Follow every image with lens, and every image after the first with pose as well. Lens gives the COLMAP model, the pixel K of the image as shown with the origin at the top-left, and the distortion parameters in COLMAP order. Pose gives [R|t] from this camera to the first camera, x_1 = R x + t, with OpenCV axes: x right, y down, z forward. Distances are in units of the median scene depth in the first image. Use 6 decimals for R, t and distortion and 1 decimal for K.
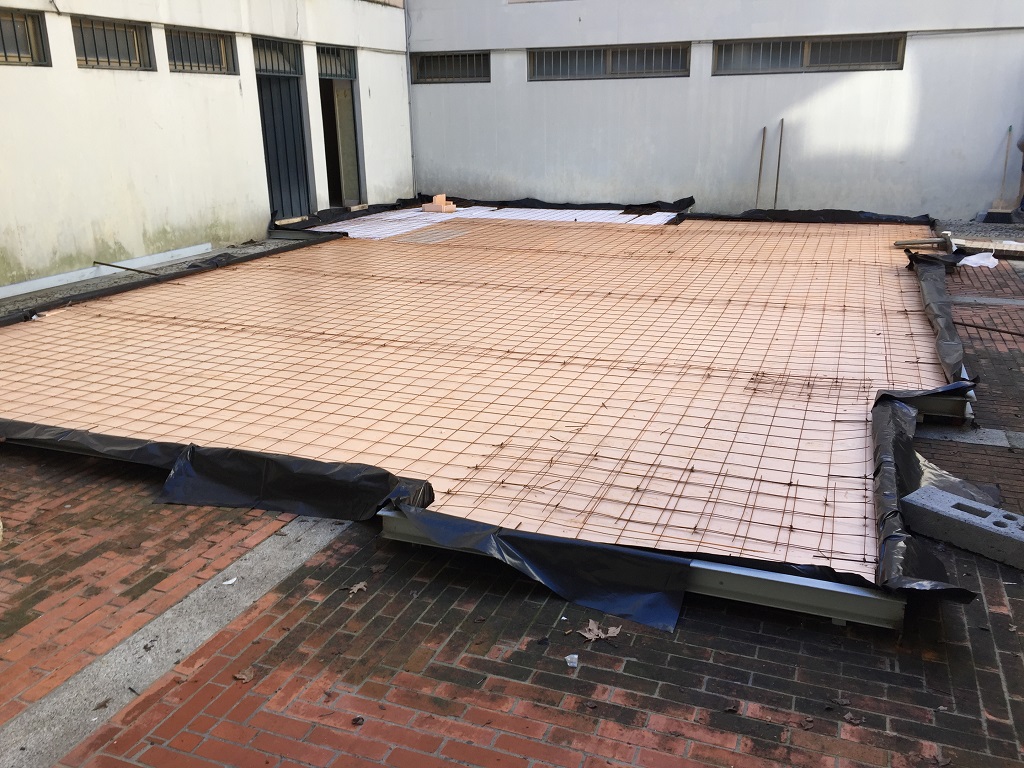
lens RADIAL K [[872.7, 0, 512.4], [0, 872.7, 383.0], [0, 0, 1]] dist [0.016953, -0.037899]
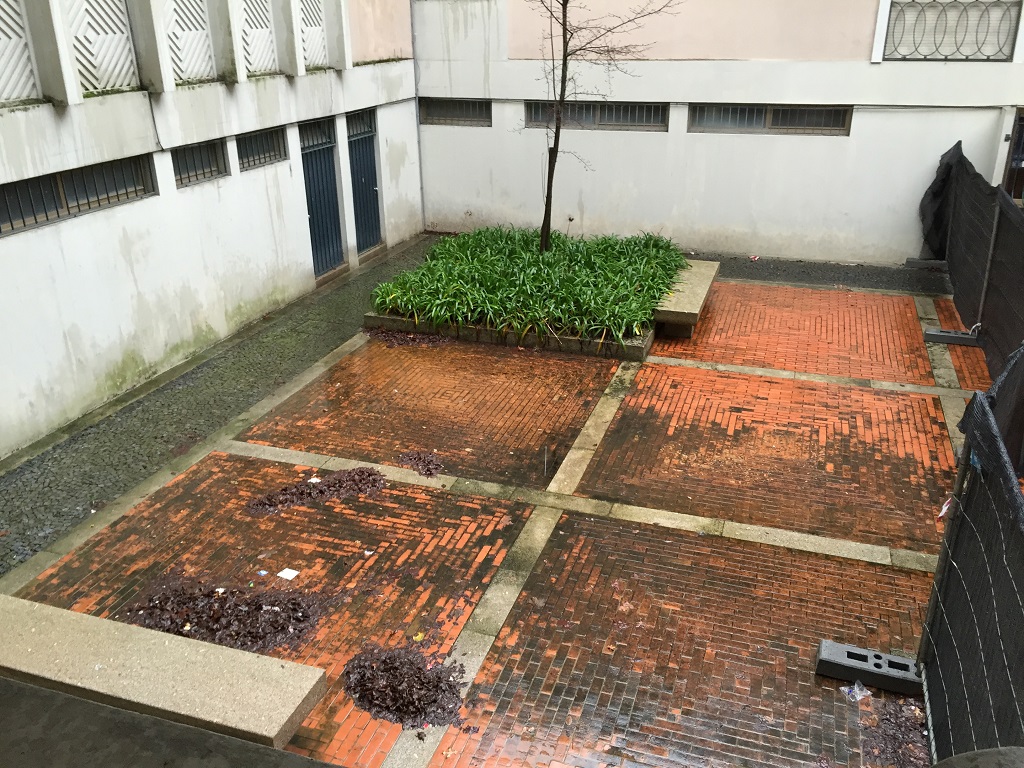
lens RADIAL K [[872.7, 0, 512.7], [0, 872.7, 384.4], [0, 0, 1]] dist [0.016953, -0.037899]
pose [[0.998782, -0.011412, 0.048009, -0.063376], [0.006501, 0.994842, 0.101232, -0.144984], [-0.048917, -0.100797, 0.993704, -0.173601]]
